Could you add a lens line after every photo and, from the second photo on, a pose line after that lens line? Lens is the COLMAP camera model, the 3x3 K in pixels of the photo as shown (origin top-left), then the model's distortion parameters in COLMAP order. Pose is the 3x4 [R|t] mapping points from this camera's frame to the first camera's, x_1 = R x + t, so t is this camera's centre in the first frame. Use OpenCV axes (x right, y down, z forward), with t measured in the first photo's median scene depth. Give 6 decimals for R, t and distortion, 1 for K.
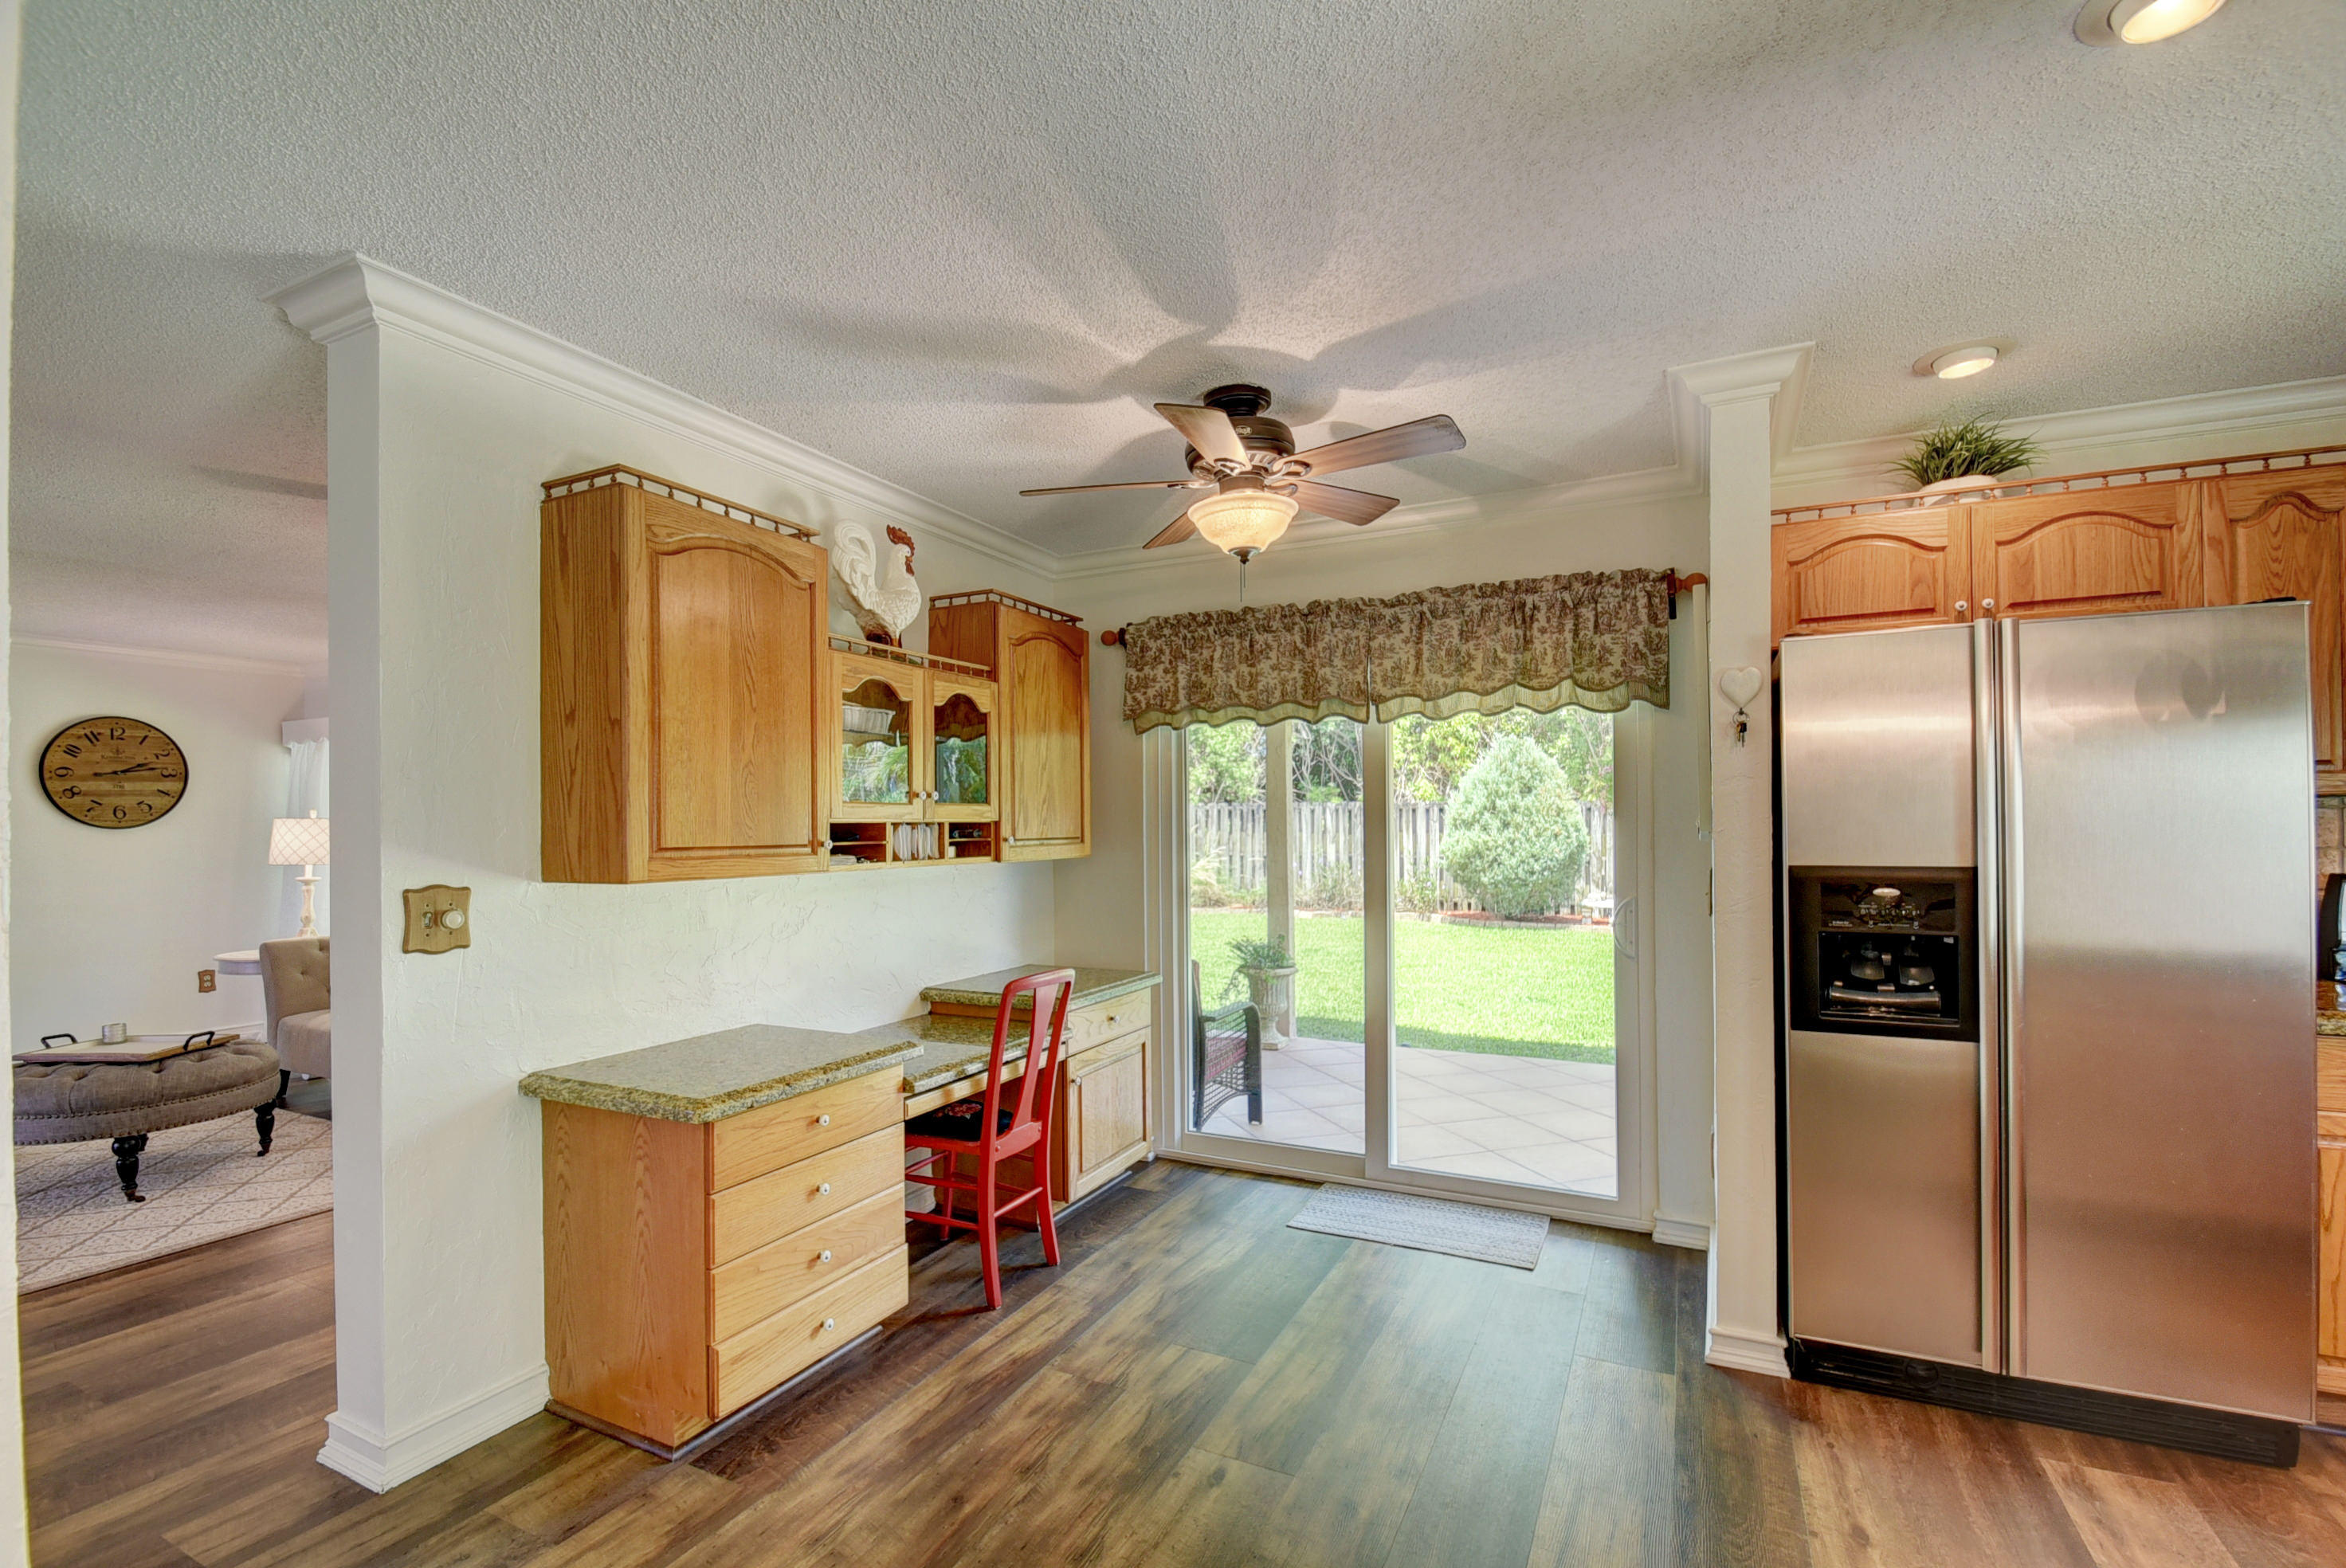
lens RADIAL K [[1025.3, 0, 1175.9], [0, 1025.3, 817.4], [0, 0, 1]] dist [0.010360, -0.015944]
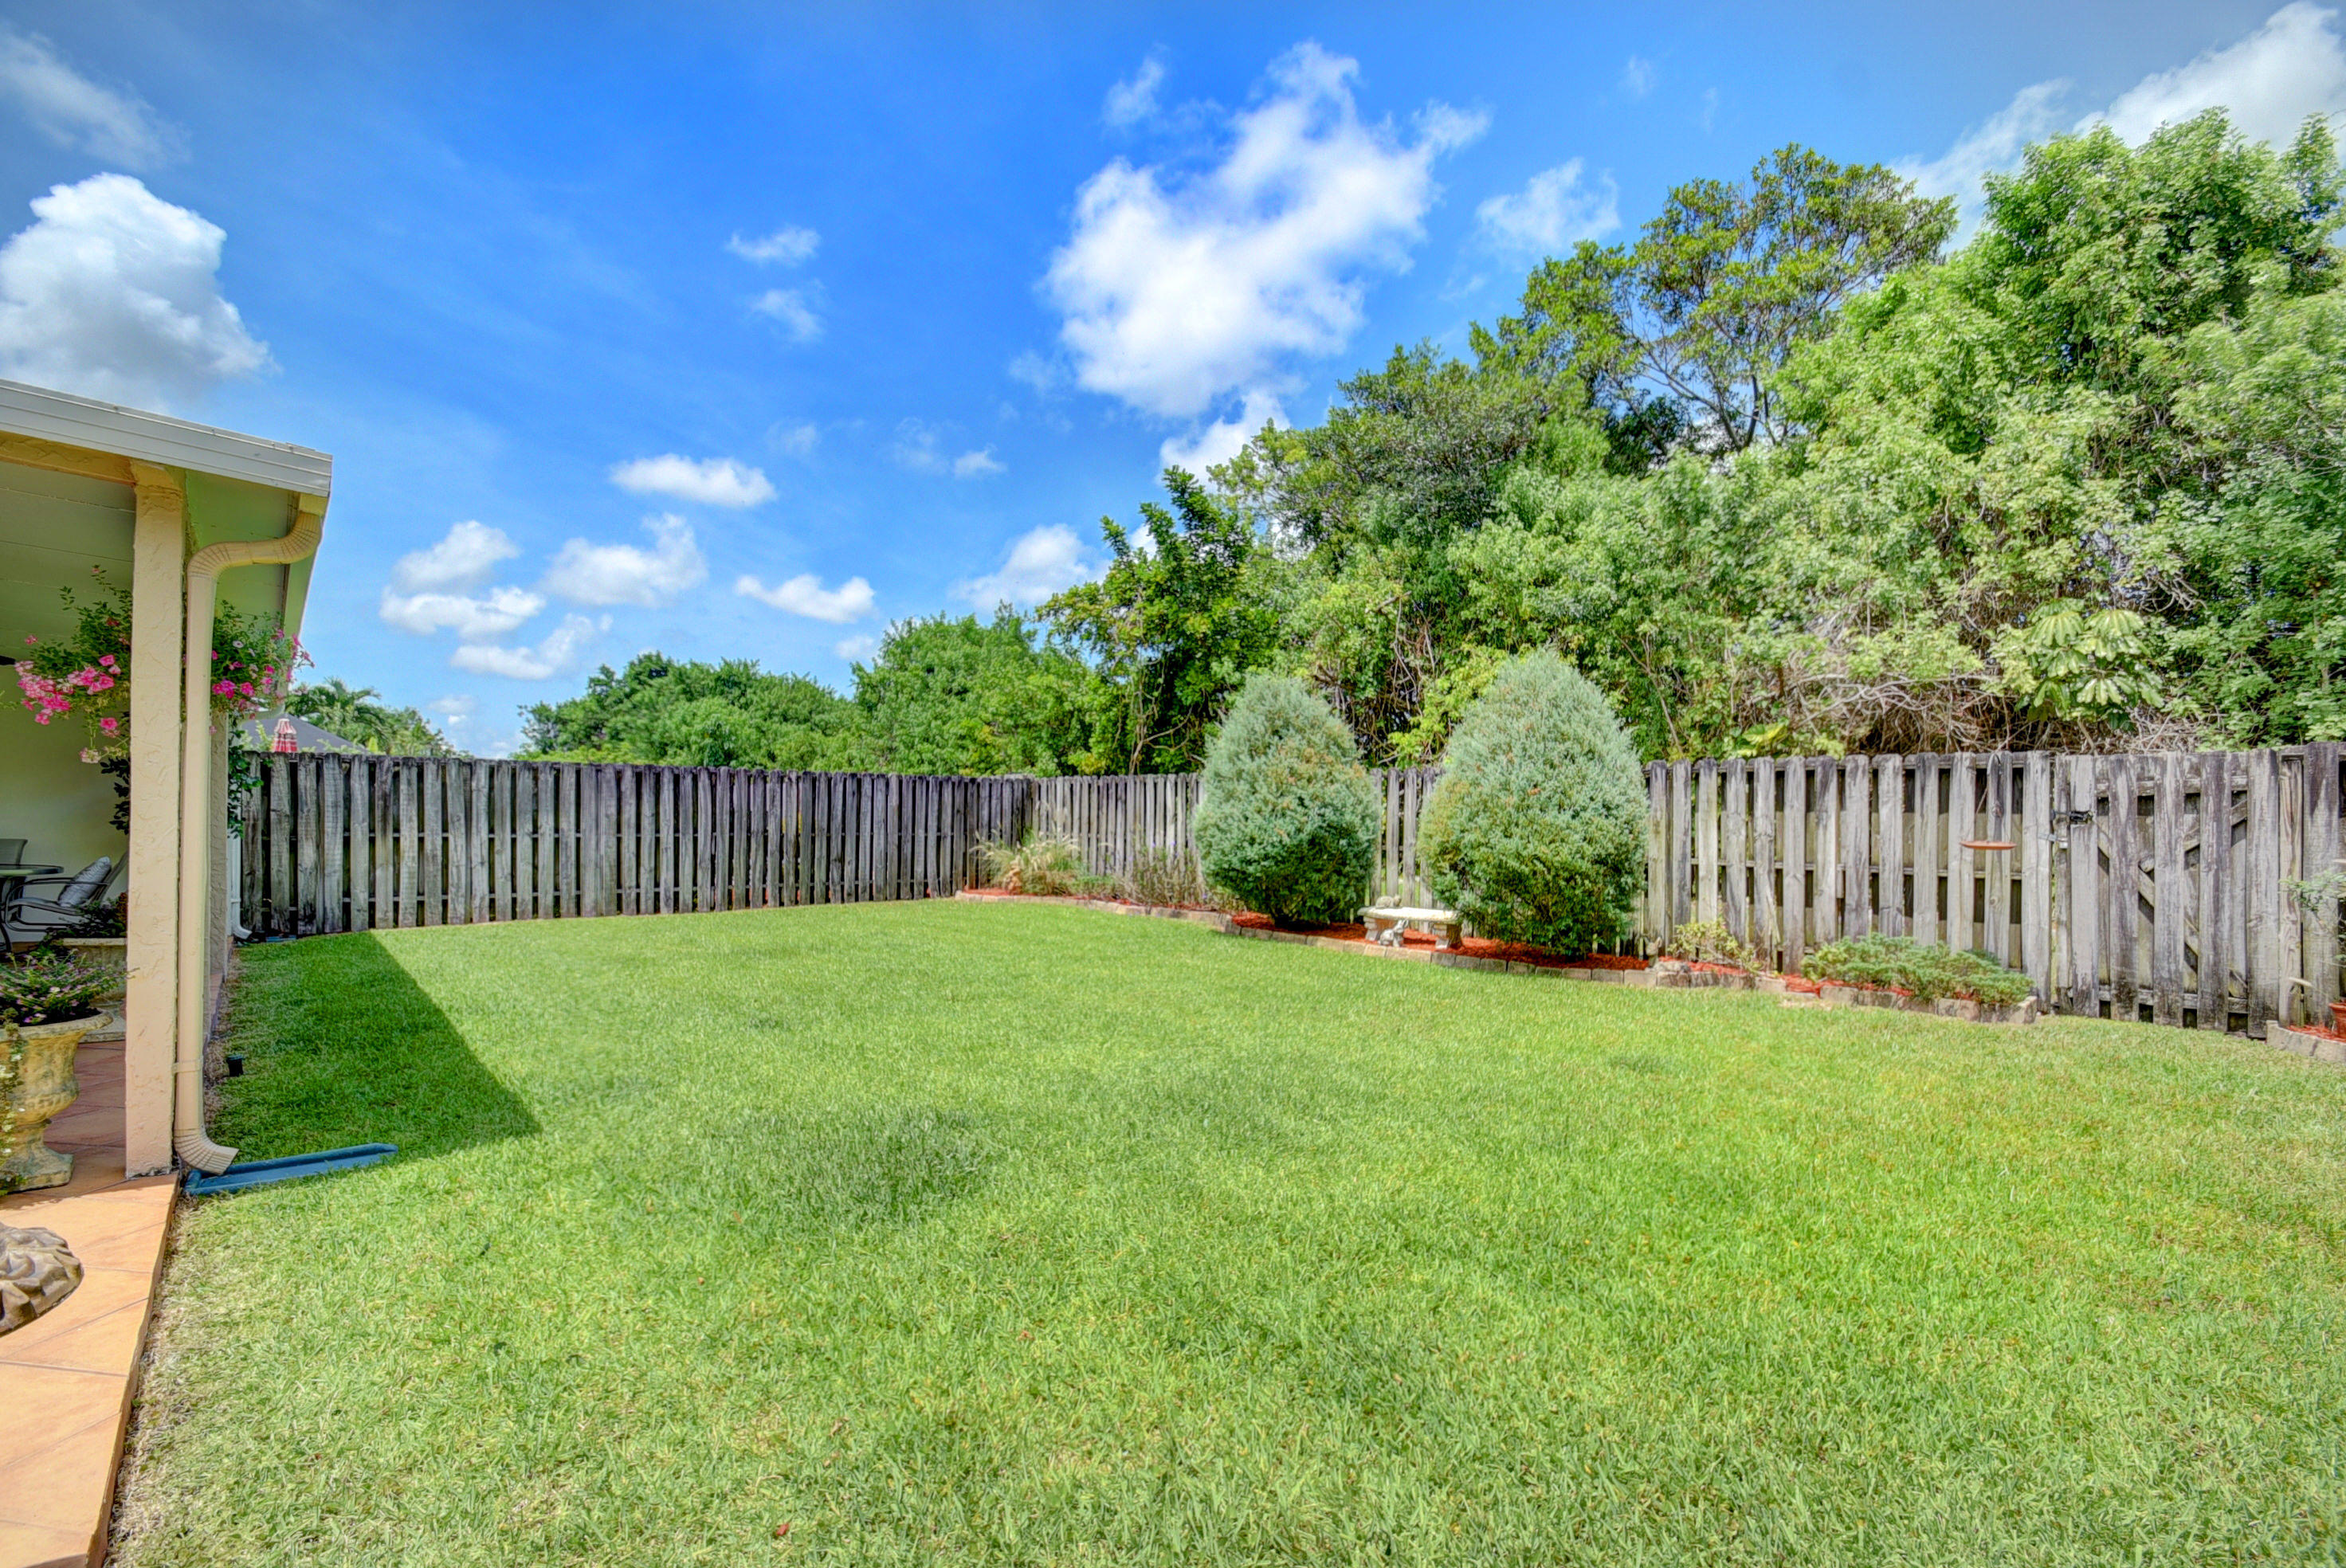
lens RADIAL K [[1031.5, 0, 1173.5], [0, 1031.5, 820.9], [0, 0, 1]] dist [0.011160, -0.017501]
pose [[0.922600, 0.021484, -0.385159, 2.356557], [-0.020429, 0.999768, 0.006832, 0.086239], [0.385216, 0.001565, 0.922825, 1.248429]]
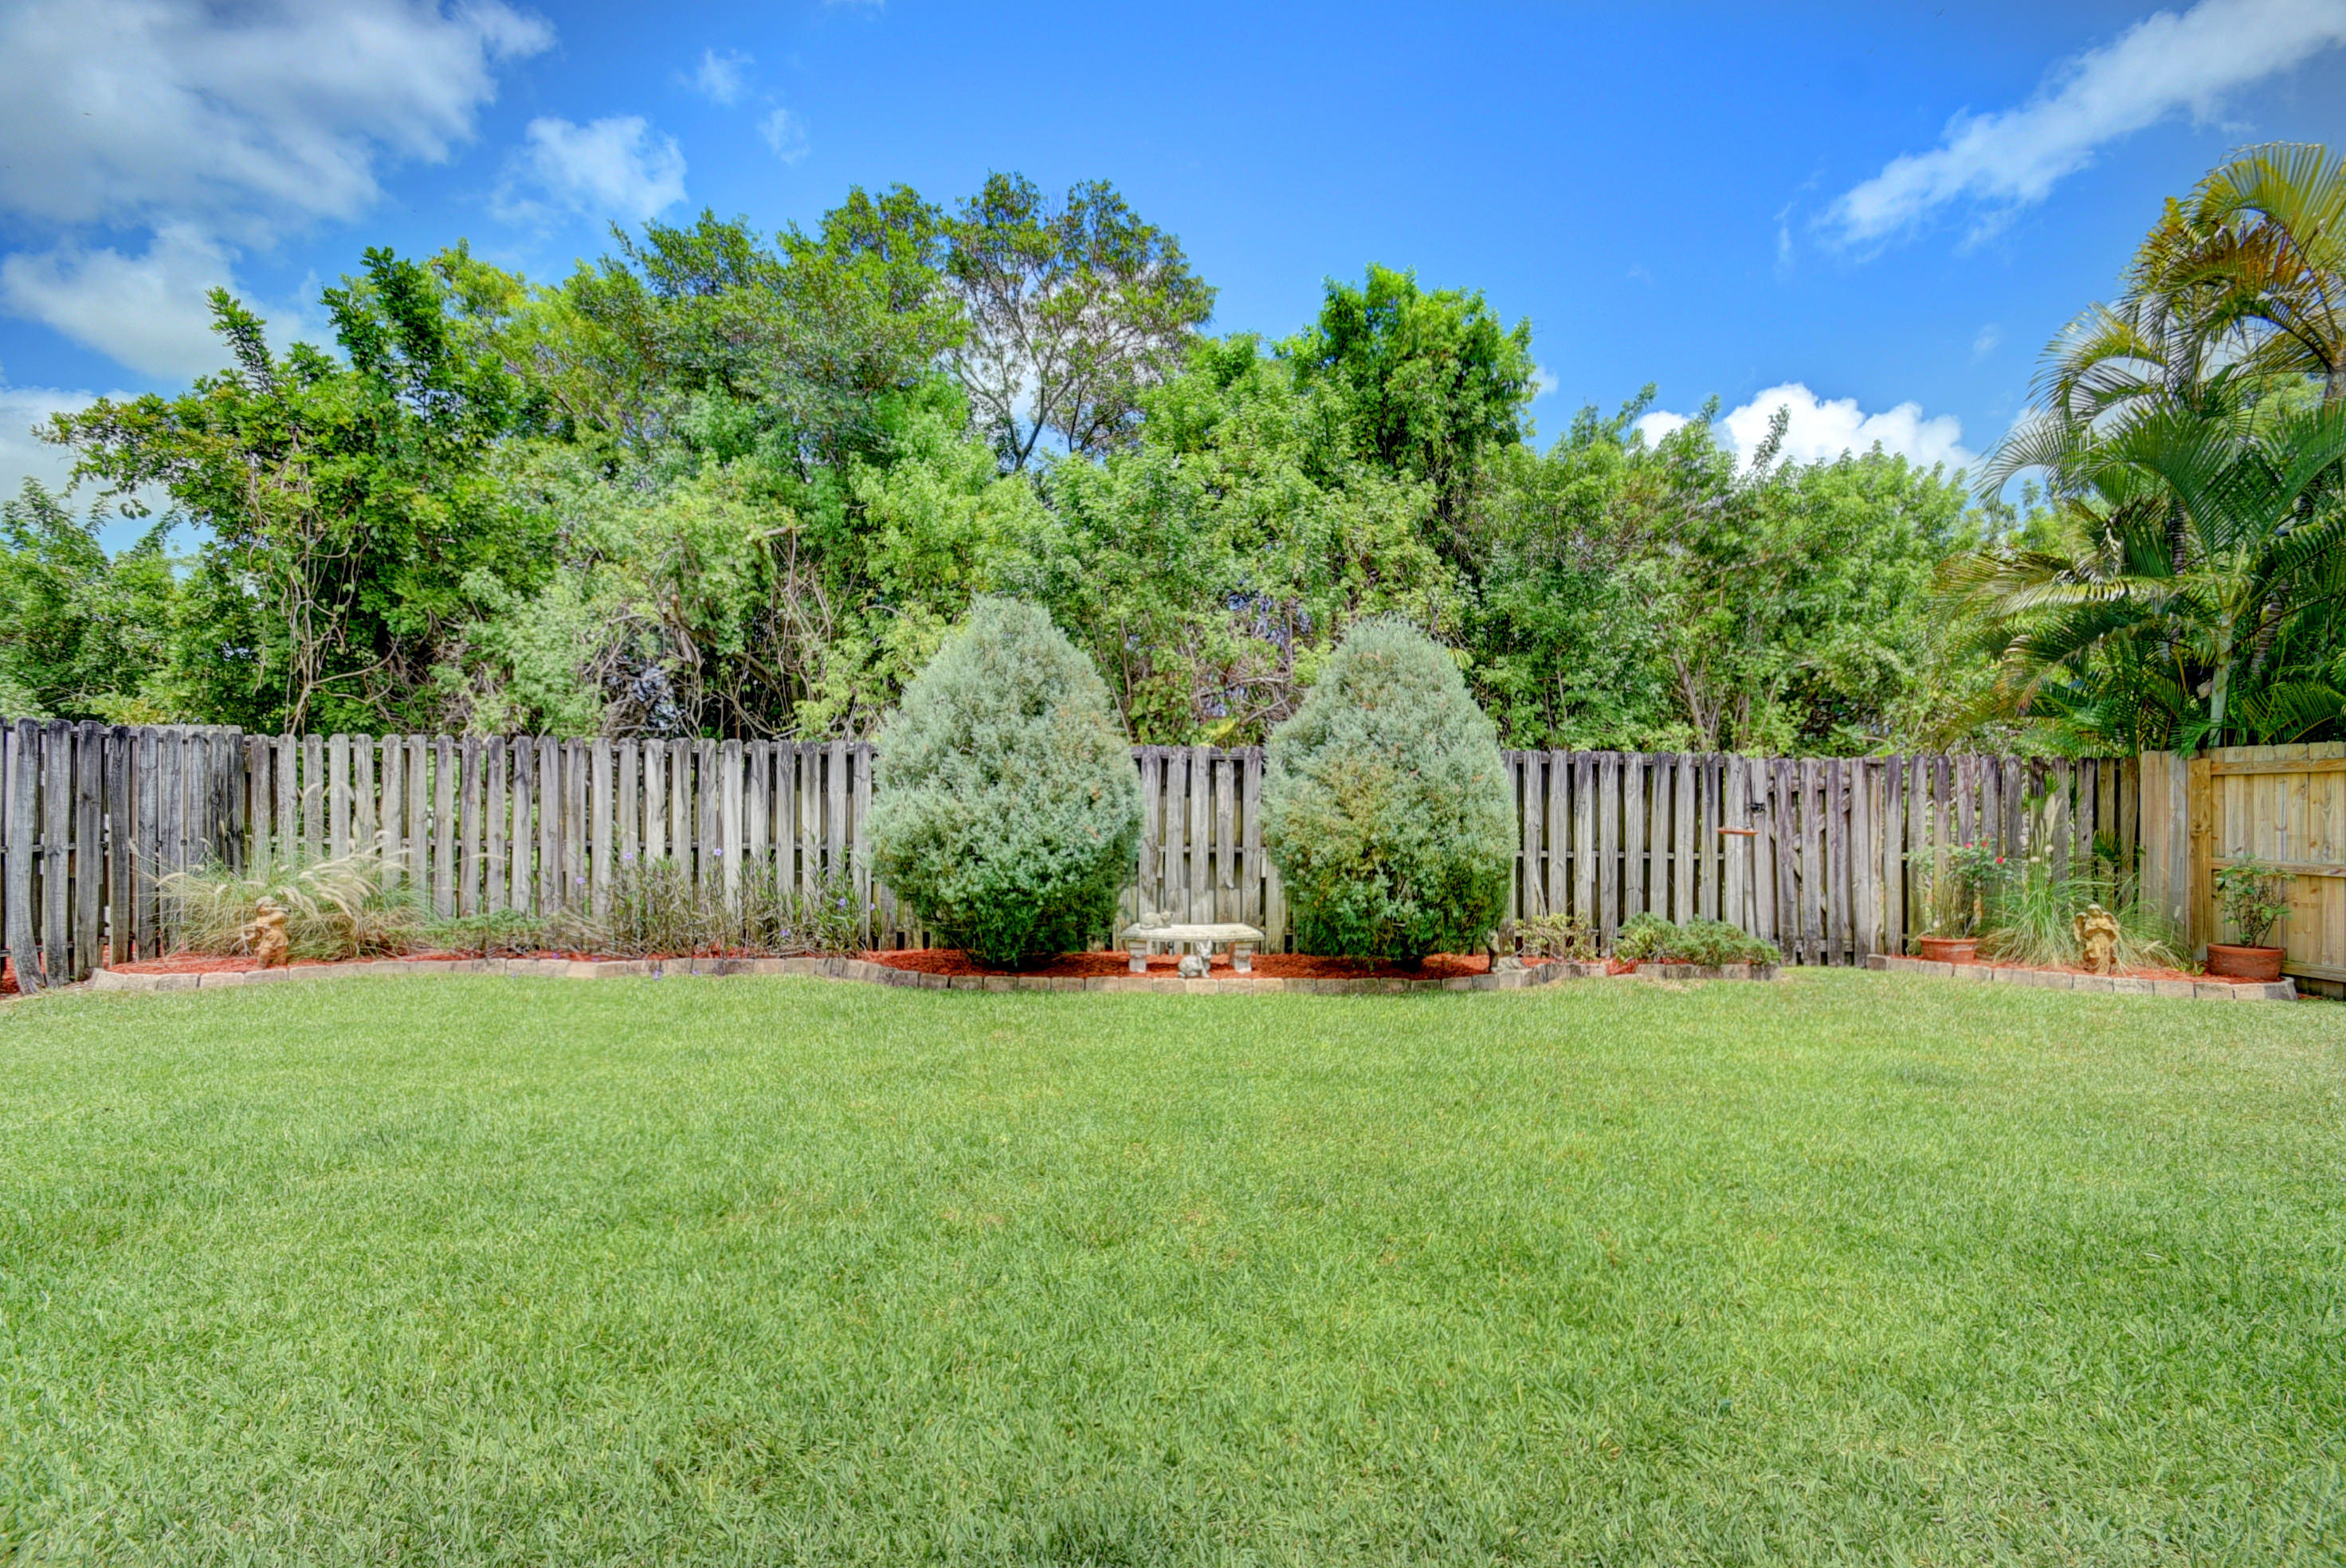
lens RADIAL K [[1031.5, 0, 1173.5], [0, 1031.5, 820.9], [0, 0, 1]] dist [0.011160, -0.017501]
pose [[0.889047, 0.012875, 0.457634, 0.734157], [-0.014639, 0.999893, 0.000308, 0.108795], [-0.457581, -0.006973, 0.889141, 2.218271]]
